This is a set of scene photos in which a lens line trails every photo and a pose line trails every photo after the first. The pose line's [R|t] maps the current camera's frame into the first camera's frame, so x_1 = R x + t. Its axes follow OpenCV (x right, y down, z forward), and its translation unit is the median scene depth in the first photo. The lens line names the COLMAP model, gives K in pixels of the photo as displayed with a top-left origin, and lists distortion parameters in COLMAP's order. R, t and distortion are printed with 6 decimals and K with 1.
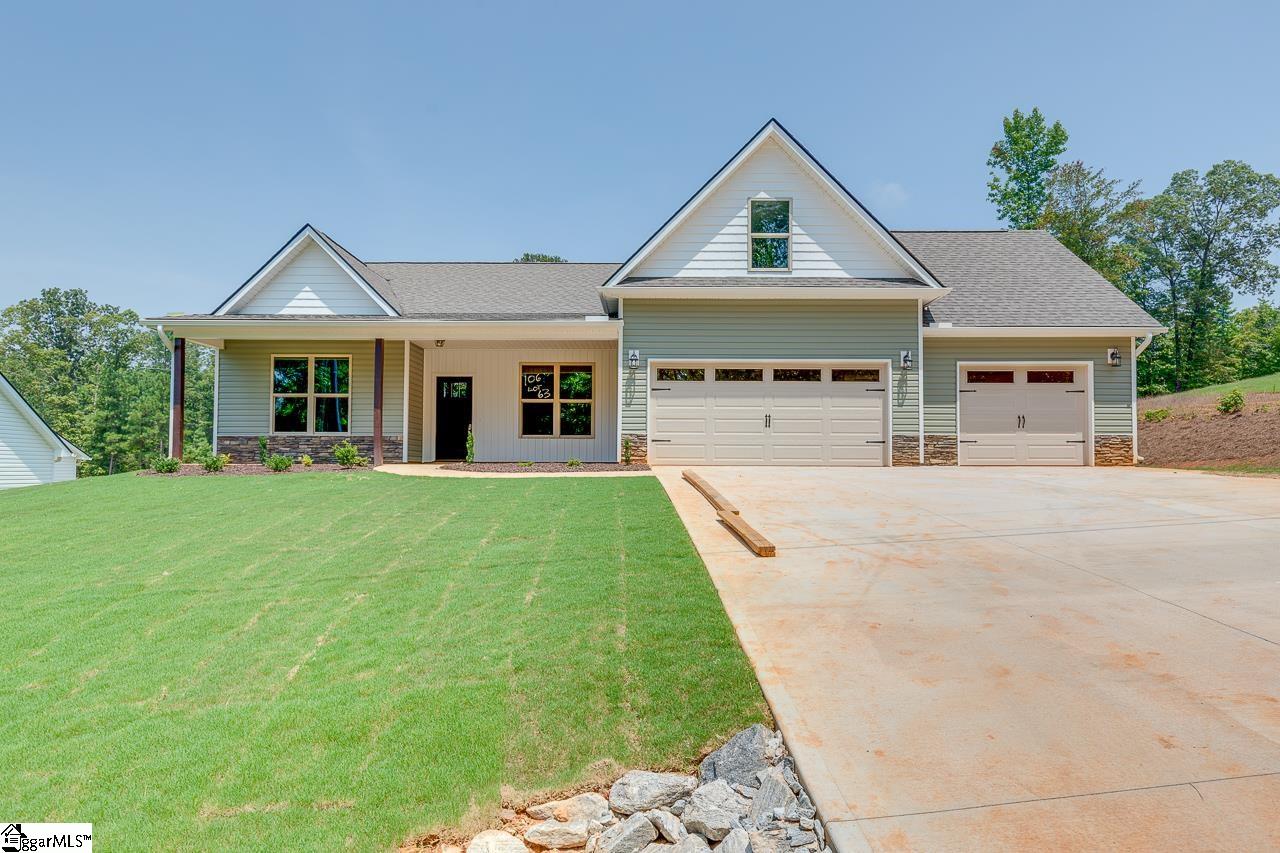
lens RADIAL K [[761.3, 0, 643.3], [0, 761.3, 461.8], [0, 0, 1]] dist [0.002149, 0.000186]
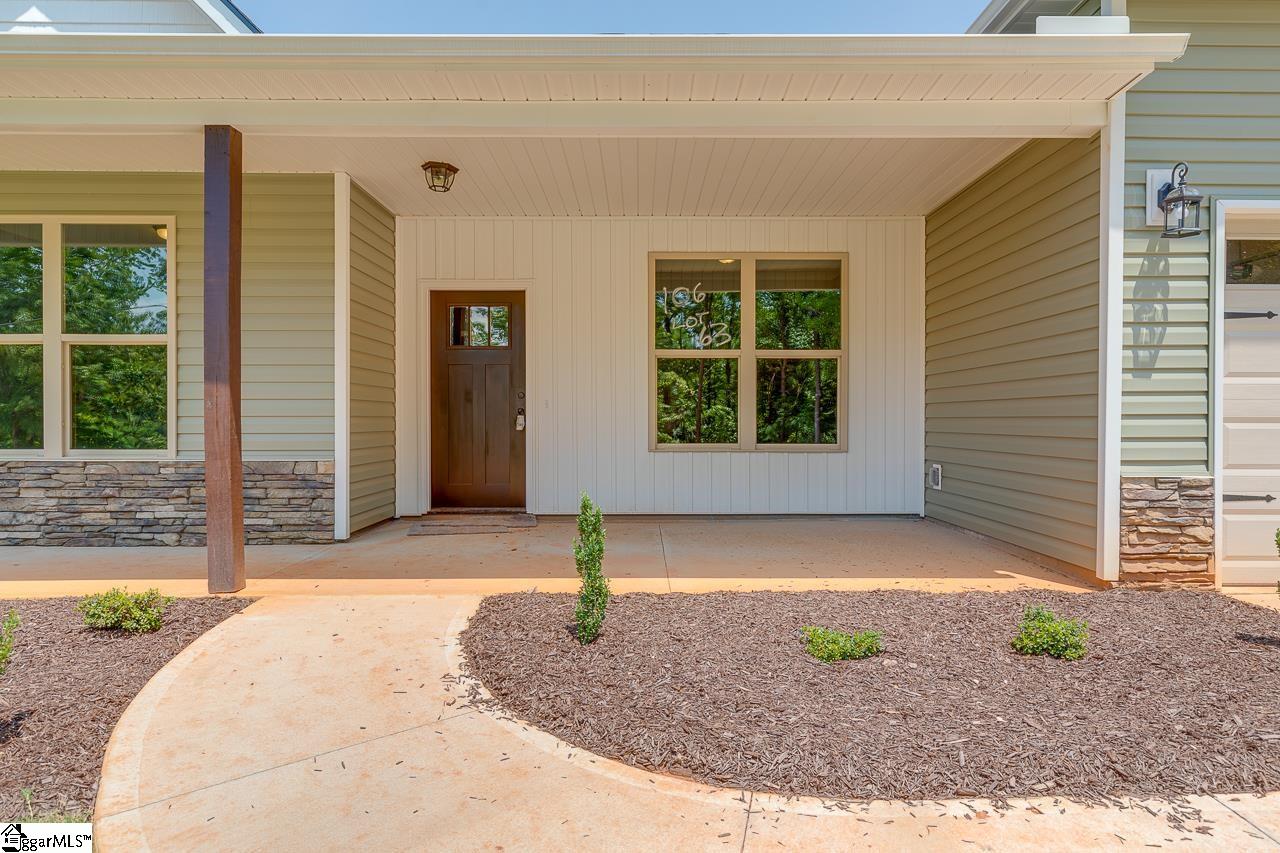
lens RADIAL K [[761.0, 0, 655.4], [0, 761.0, 430.9], [0, 0, 1]] dist [-0.001477, -0.000251]
pose [[0.999631, -0.005621, 0.026564, -0.198191], [0.004857, 0.999575, 0.028739, -0.060953], [-0.026714, -0.028599, 0.999234, 0.718567]]
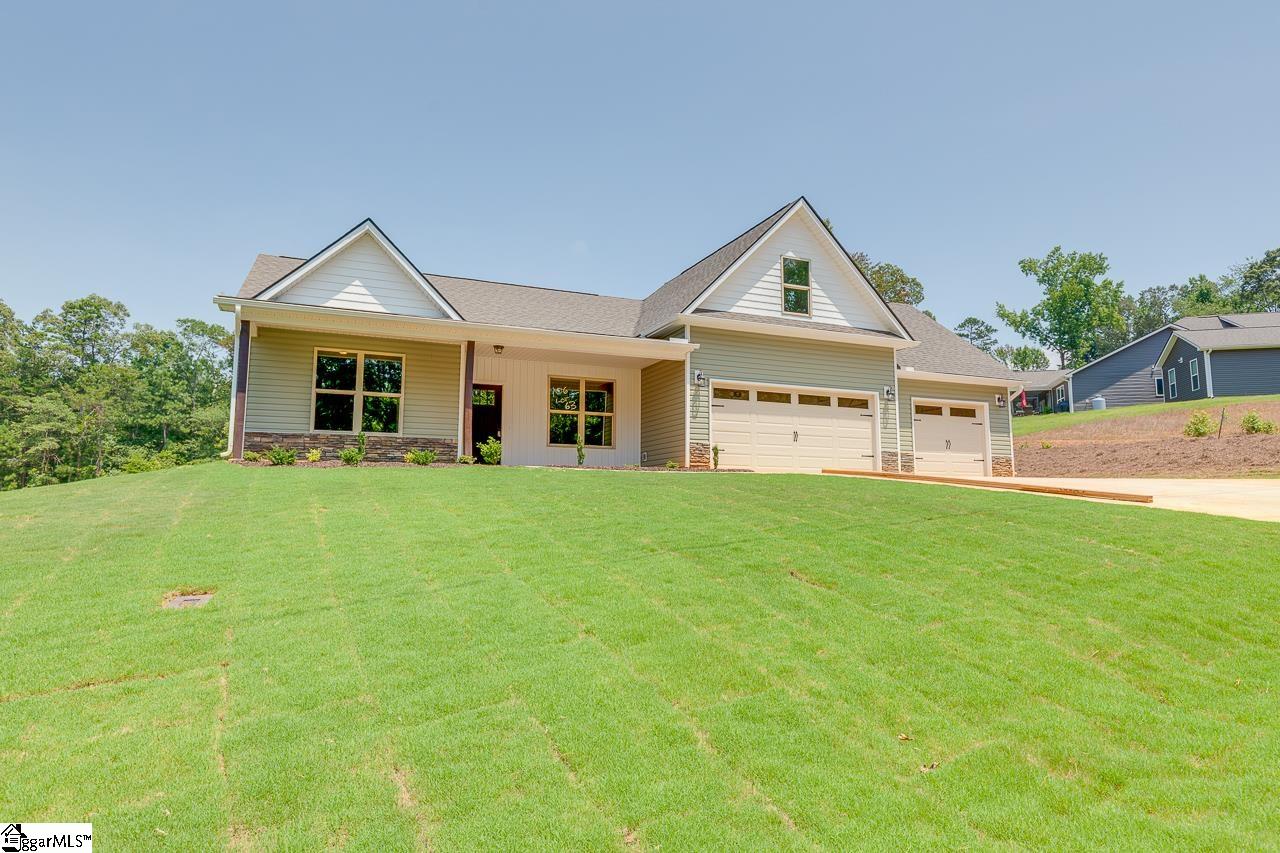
lens RADIAL K [[761.0, 0, 655.4], [0, 761.0, 430.9], [0, 0, 1]] dist [-0.001477, -0.000251]
pose [[0.913269, 0.041203, 0.405268, -0.525038], [-0.004808, 0.995892, -0.090416, 0.047785], [-0.407329, 0.080626, 0.909716, -0.012439]]
